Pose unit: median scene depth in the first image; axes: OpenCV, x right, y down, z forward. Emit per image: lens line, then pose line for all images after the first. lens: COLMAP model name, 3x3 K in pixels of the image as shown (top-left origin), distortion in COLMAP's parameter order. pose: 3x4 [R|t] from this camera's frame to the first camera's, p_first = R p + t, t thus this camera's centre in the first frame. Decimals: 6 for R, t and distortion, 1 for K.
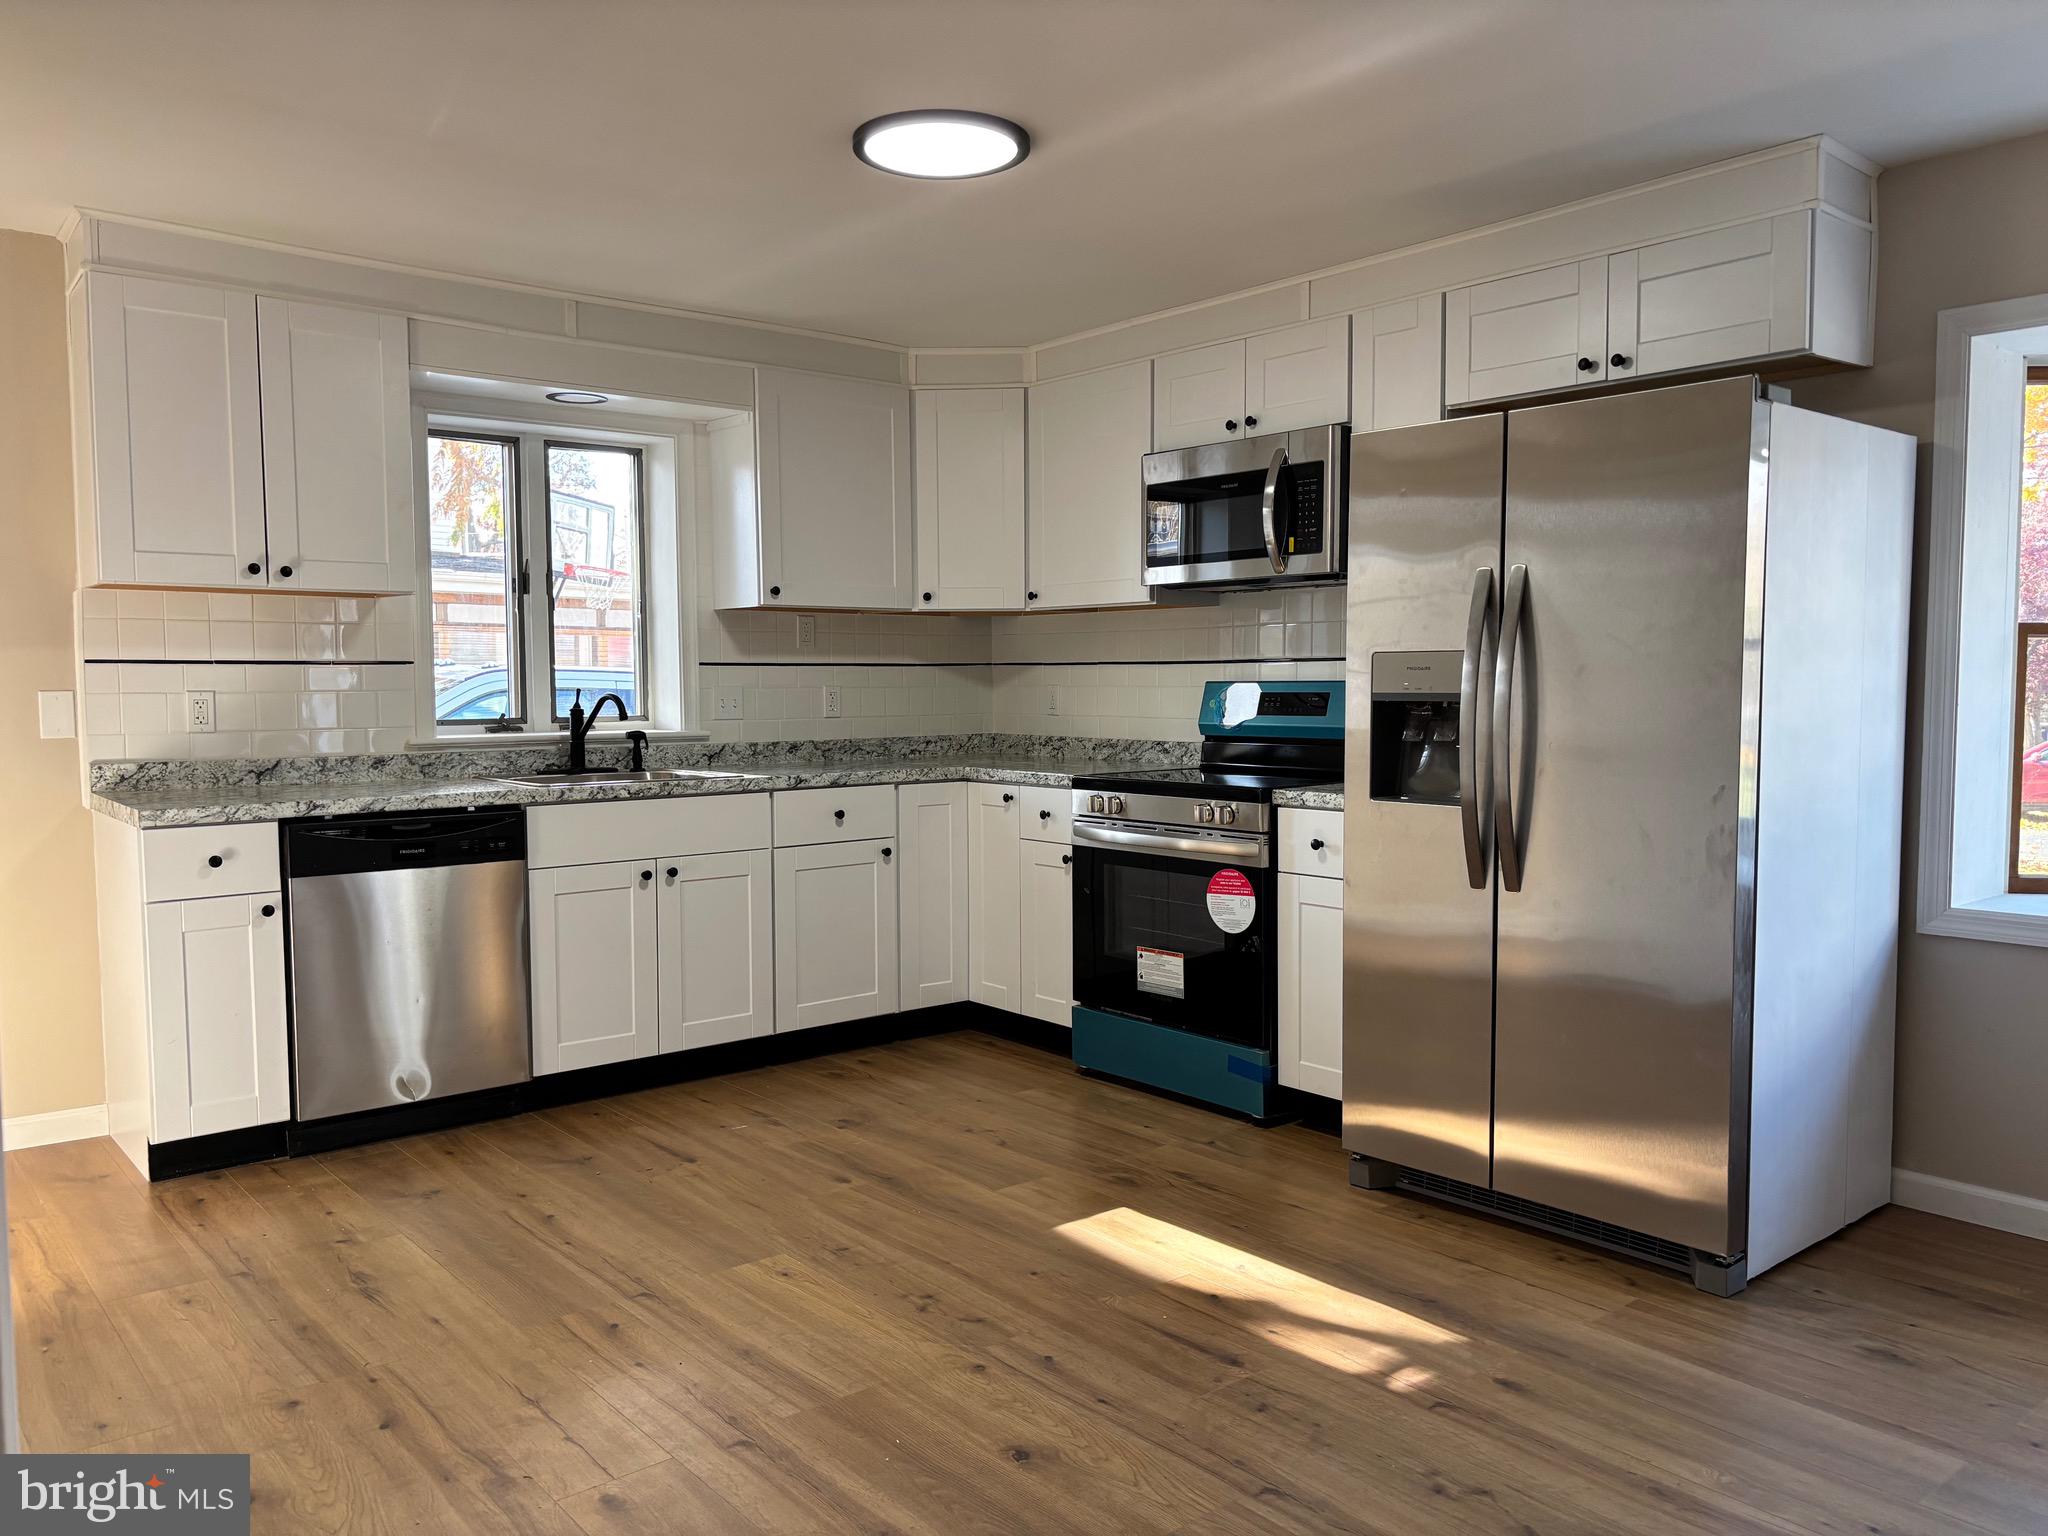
lens RADIAL K [[1518.5, 0, 1023.9], [0, 1518.5, 784.9], [0, 0, 1]] dist [-0.005297, -0.005643]
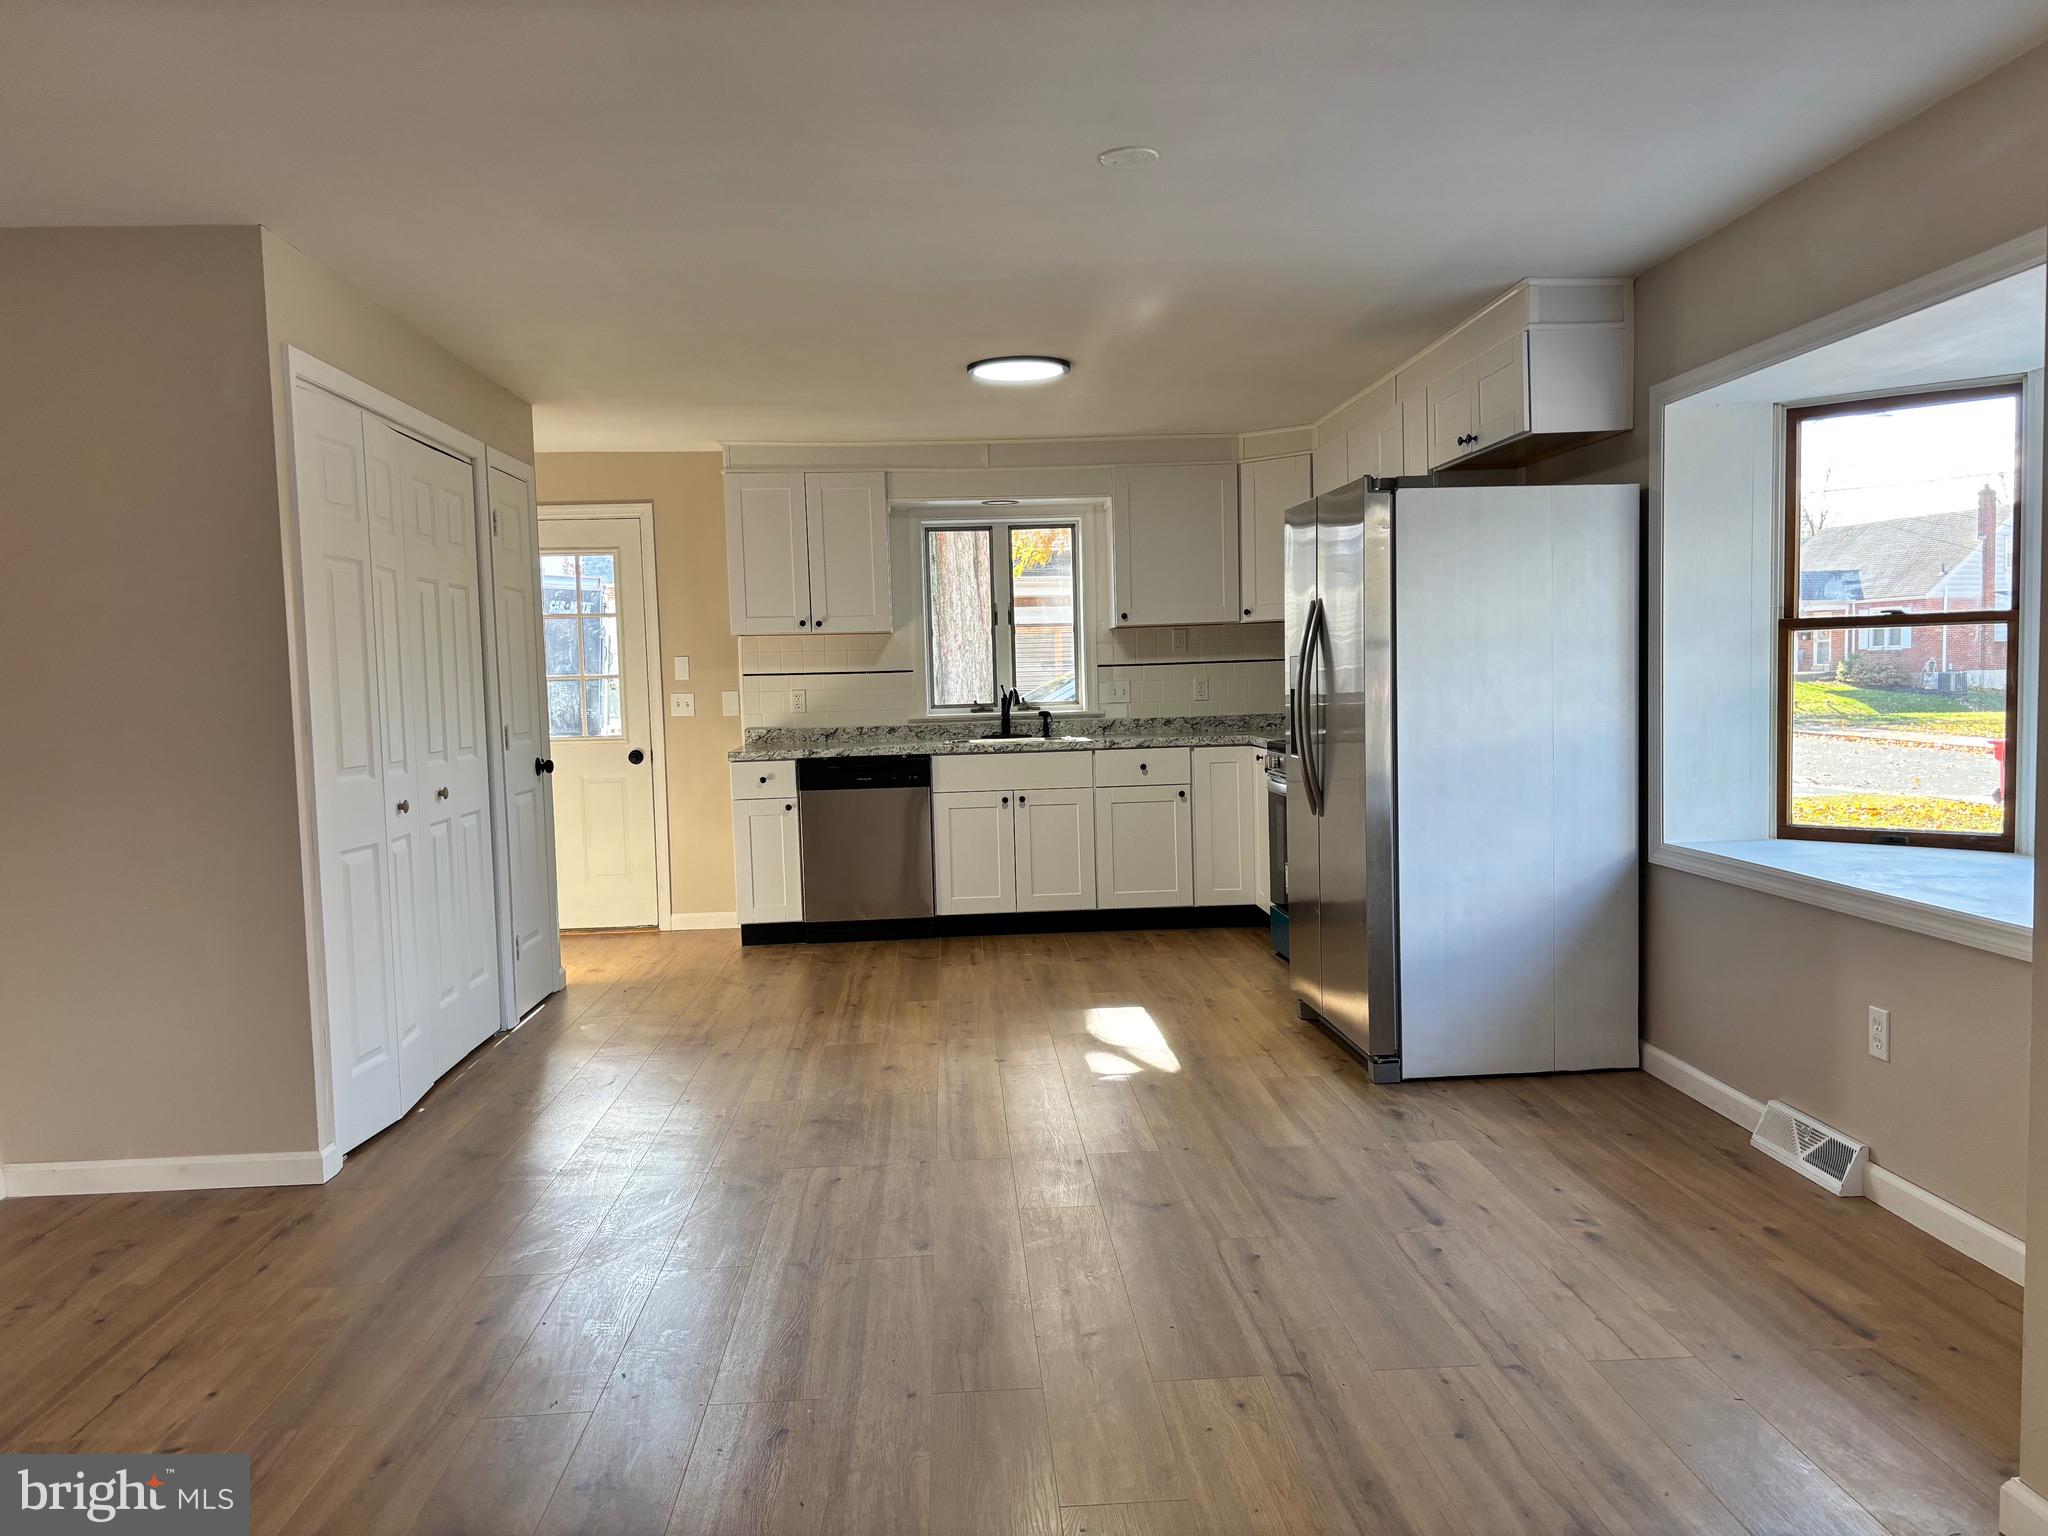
lens RADIAL K [[1551.3, 0, 1024.0], [0, 1551.3, 768.0], [0, 0, 1]] dist [0.004601, 0.003108]
pose [[0.798893, 0.018249, -0.601197, 0.787638], [-0.016909, 0.999826, 0.007879, 0.012261], [0.601236, 0.003871, 0.799062, -0.320732]]
